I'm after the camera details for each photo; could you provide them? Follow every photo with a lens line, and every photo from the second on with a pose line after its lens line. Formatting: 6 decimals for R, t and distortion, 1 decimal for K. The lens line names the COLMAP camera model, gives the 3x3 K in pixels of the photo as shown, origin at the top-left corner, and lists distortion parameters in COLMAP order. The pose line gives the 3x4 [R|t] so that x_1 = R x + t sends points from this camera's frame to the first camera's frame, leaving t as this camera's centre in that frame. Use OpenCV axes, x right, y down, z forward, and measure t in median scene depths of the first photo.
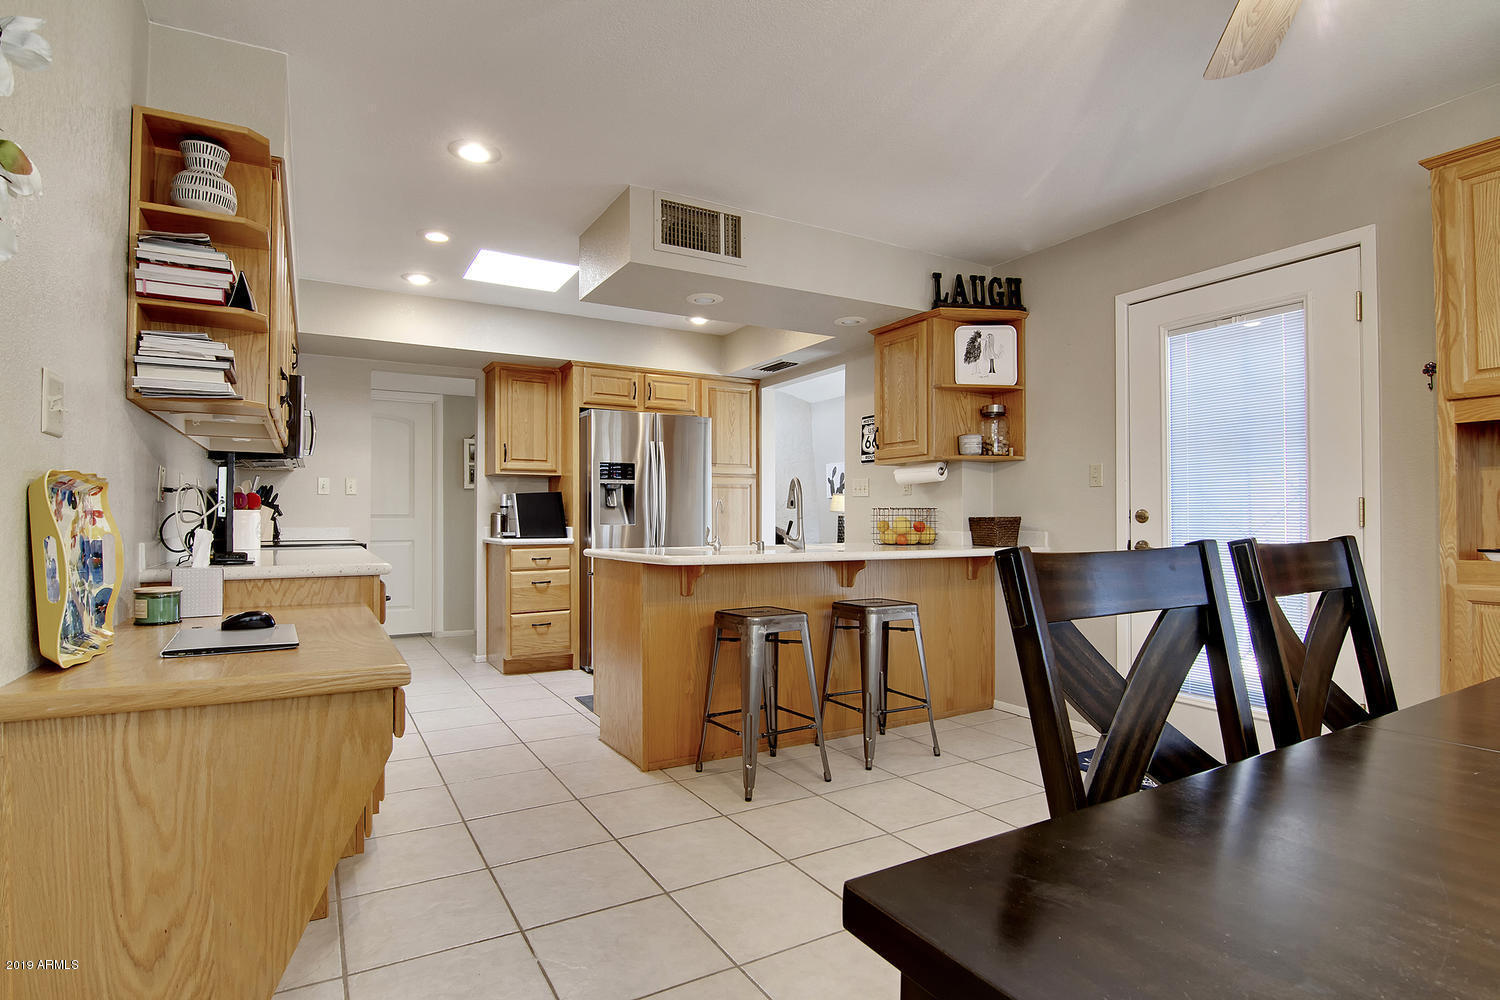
lens RADIAL K [[773.5, 0, 755.4], [0, 773.5, 510.4], [0, 0, 1]] dist [-0.006115, -0.006404]
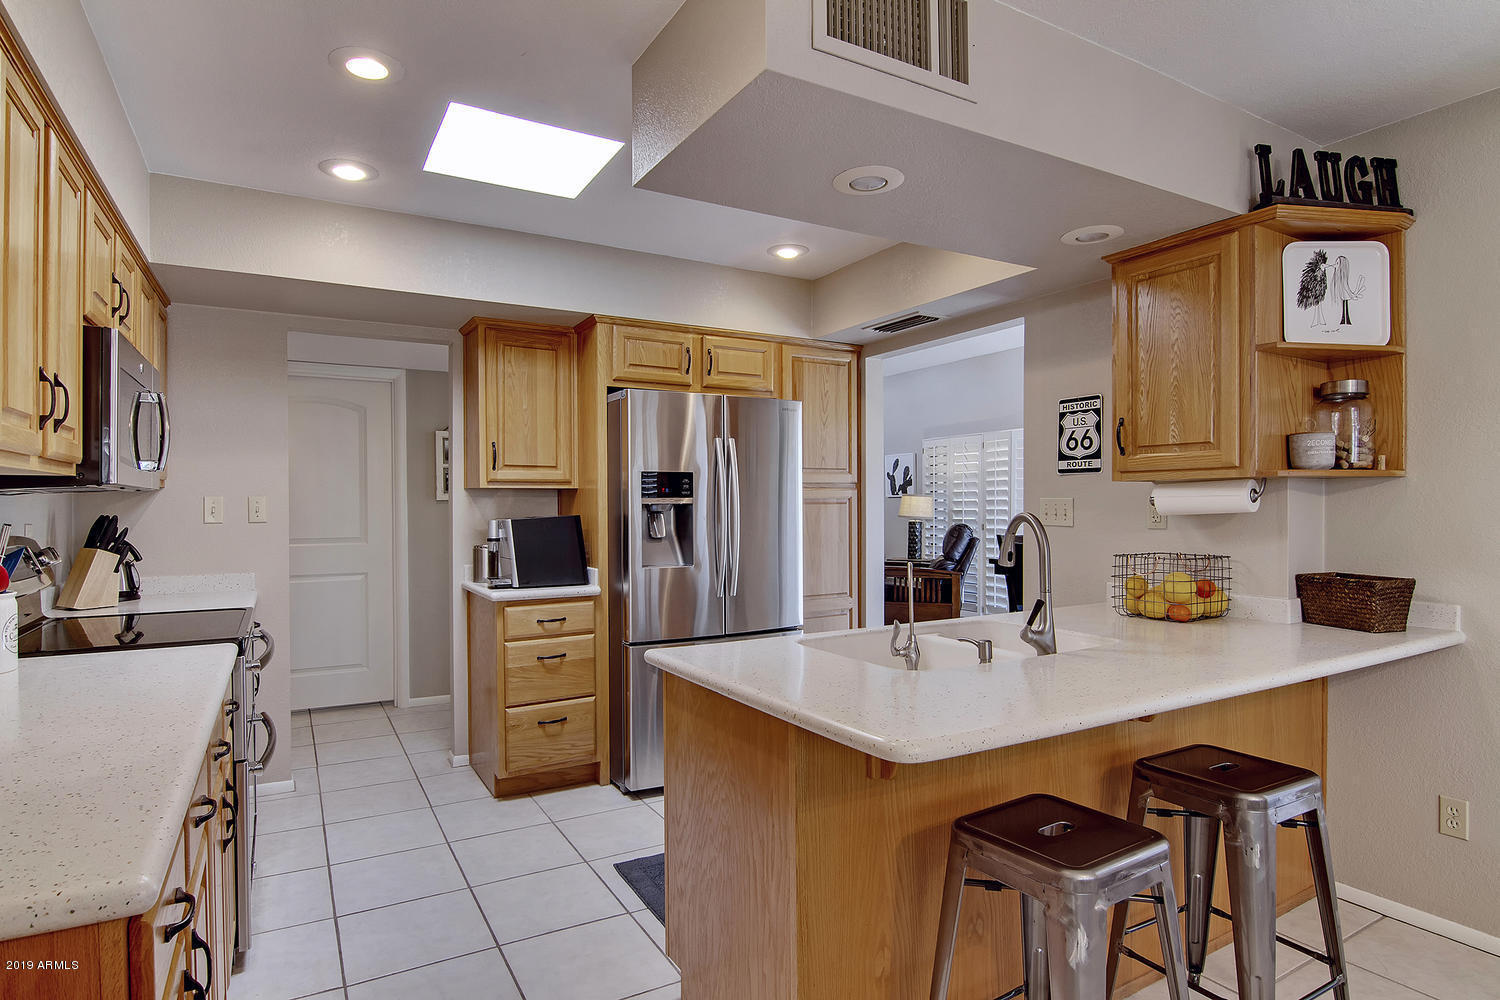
lens RADIAL K [[773.5, 0, 740.8], [0, 773.5, 503.8], [0, 0, 1]] dist [-0.006115, -0.006404]
pose [[0.999997, -0.002626, 0.000075, -0.117916], [0.002625, 0.999843, 0.017521, -0.046181], [-0.000121, -0.017521, 0.999846, 0.353724]]
